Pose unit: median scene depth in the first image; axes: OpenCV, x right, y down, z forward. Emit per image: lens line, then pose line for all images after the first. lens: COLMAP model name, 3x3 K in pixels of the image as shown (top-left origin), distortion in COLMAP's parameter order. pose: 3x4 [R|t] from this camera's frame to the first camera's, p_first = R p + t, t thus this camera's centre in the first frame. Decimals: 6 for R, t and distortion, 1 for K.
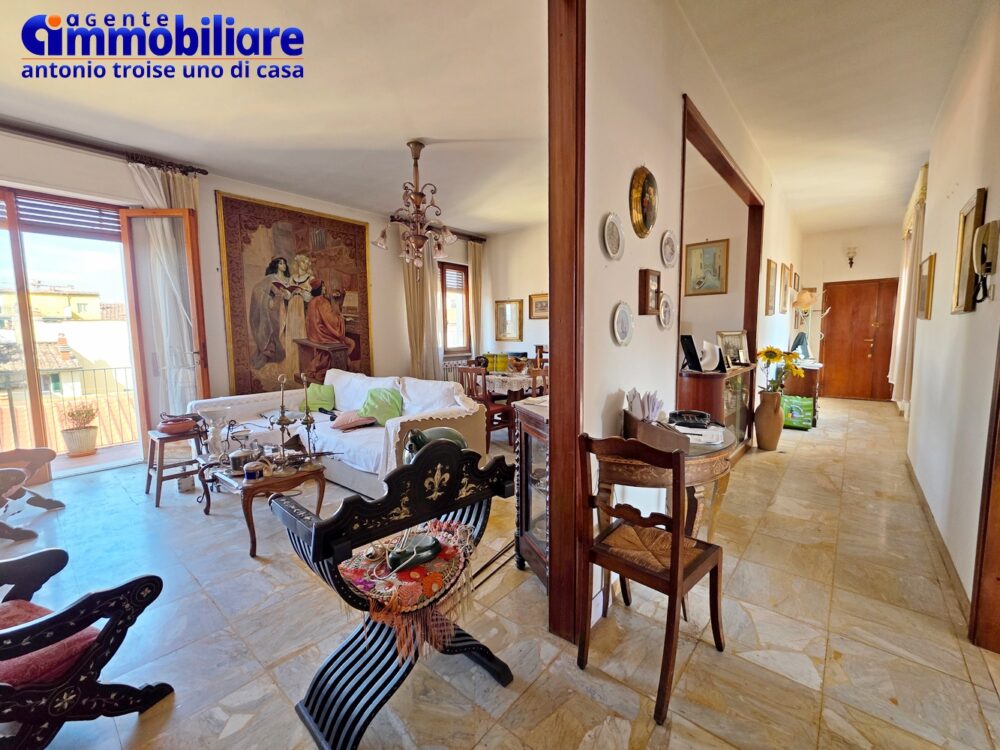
lens RADIAL K [[420.4, 0, 503.8], [0, 420.4, 372.9], [0, 0, 1]] dist [0.001080, -0.000288]
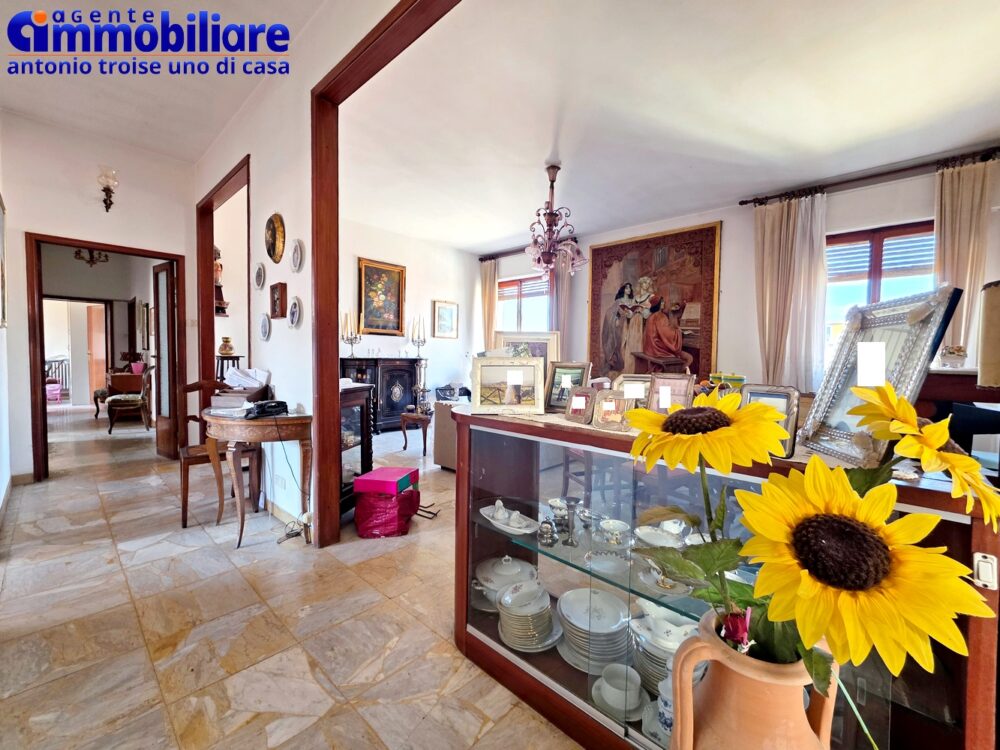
lens RADIAL K [[414.9, 0, 504.4], [0, 414.9, 373.5], [0, 0, 1]] dist [0.000260, 0.000517]
pose [[-0.047712, 0.052219, -0.997495, 0.720726], [-0.109596, 0.992330, 0.057191, -0.055228], [0.992830, 0.112050, -0.041623, 0.793973]]
